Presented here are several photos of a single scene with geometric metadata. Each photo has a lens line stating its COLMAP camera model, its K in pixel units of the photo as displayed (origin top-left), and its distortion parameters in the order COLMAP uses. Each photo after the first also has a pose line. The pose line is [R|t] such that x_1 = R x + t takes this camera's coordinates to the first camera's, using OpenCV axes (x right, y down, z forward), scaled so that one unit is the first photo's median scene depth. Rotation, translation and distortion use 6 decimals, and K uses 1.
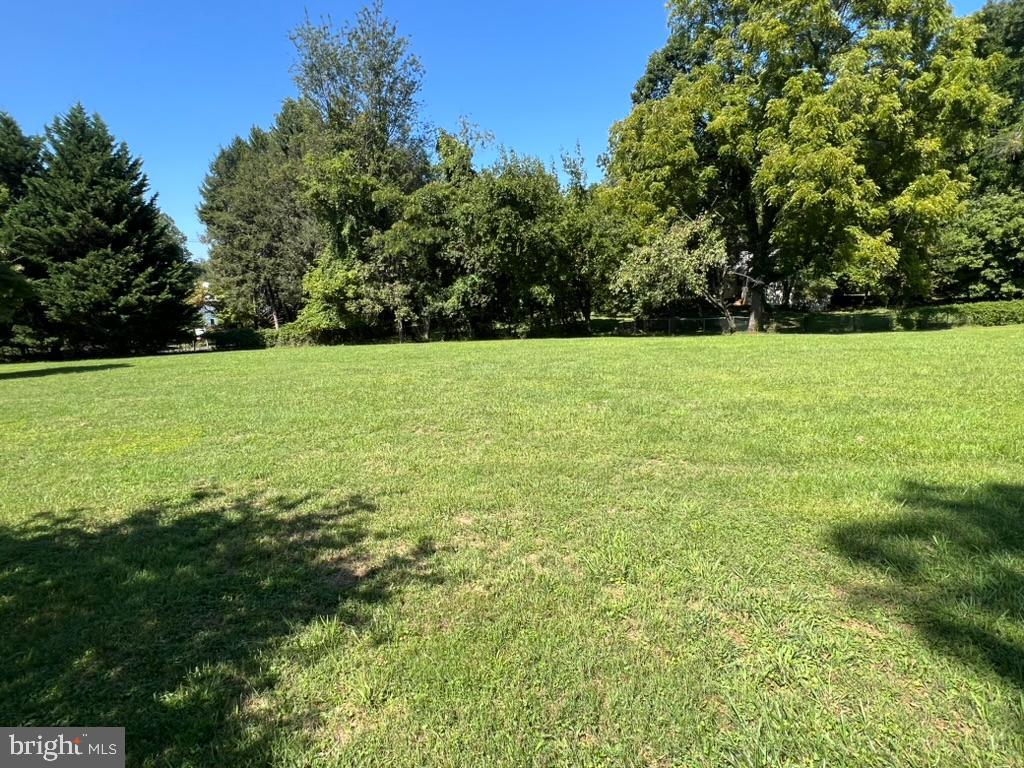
lens RADIAL K [[554.4, 0, 514.9], [0, 554.4, 383.0], [0, 0, 1]] dist [-0.004657, 0.001512]
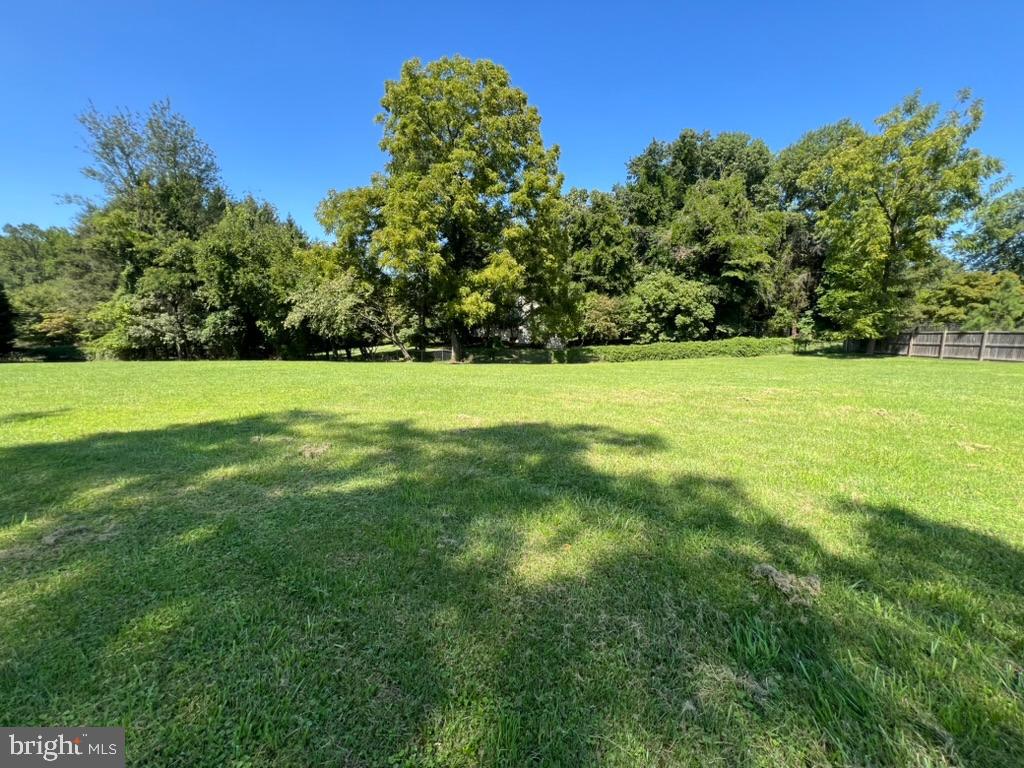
lens RADIAL K [[412.9, 0, 512.1], [0, 412.9, 382.6], [0, 0, 1]] dist [-0.000004, -0.000390]
pose [[0.995253, 0.027901, 0.093236, 0.481450], [-0.024592, 0.999033, -0.036447, -0.005671], [-0.094163, 0.033981, 0.994977, -0.028872]]
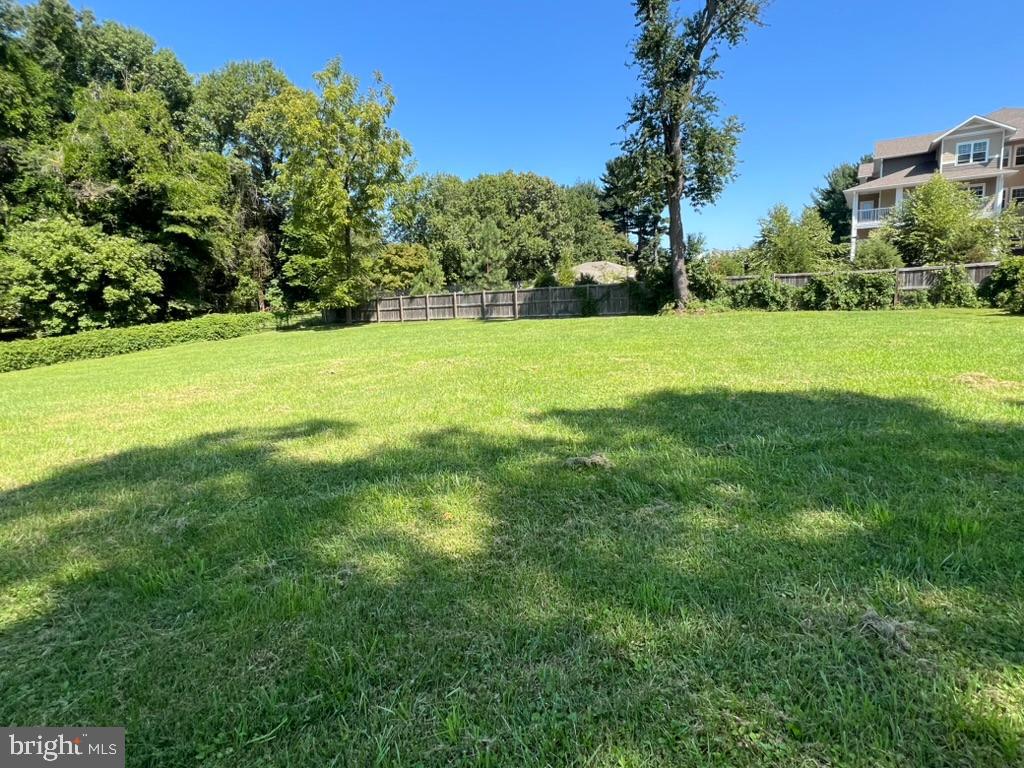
lens RADIAL K [[554.4, 0, 511.0], [0, 554.4, 382.0], [0, 0, 1]] dist [-0.004657, 0.001512]
pose [[0.417802, -0.126581, 0.899677, 0.420479], [0.177872, 0.982480, 0.055629, -0.002370], [-0.890956, 0.136786, 0.432997, -0.000501]]
